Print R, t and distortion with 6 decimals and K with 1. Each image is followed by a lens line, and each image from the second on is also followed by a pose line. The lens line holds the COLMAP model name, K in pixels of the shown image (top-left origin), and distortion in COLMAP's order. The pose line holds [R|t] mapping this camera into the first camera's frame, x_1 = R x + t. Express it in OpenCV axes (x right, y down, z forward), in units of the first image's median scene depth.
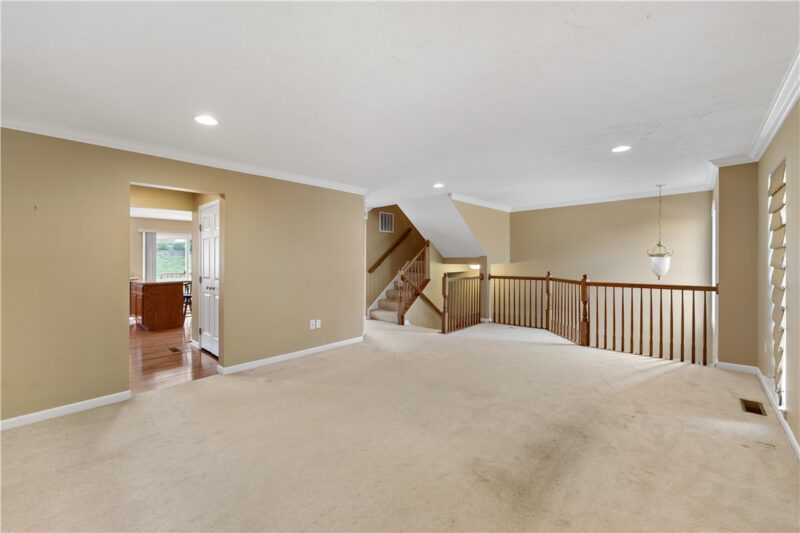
lens RADIAL K [[324.5, 0, 397.2], [0, 324.5, 262.9], [0, 0, 1]] dist [-0.004665, -0.000277]
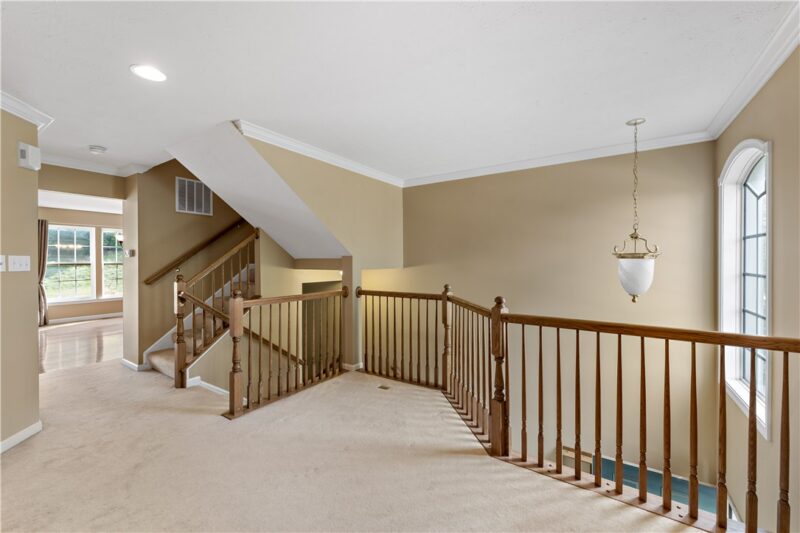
lens RADIAL K [[324.5, 0, 405.4], [0, 324.5, 262.3], [0, 0, 1]] dist [-0.004665, -0.000277]
pose [[0.984734, 0.004769, 0.173998, 0.290839], [-0.002951, 0.999938, -0.010706, -0.005175], [-0.174038, 0.010030, 0.984688, 0.450846]]
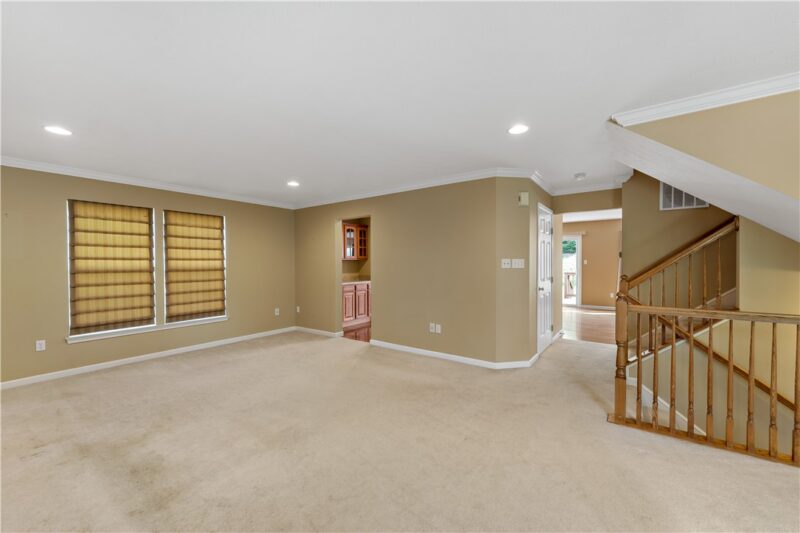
lens RADIAL K [[324.5, 0, 403.1], [0, 324.5, 270.1], [0, 0, 1]] dist [-0.004665, -0.000277]
pose [[0.123966, 0.031764, -0.991778, 0.531839], [-0.005602, 0.999494, 0.031311, -0.012544], [0.992271, 0.001675, 0.124081, 0.594797]]
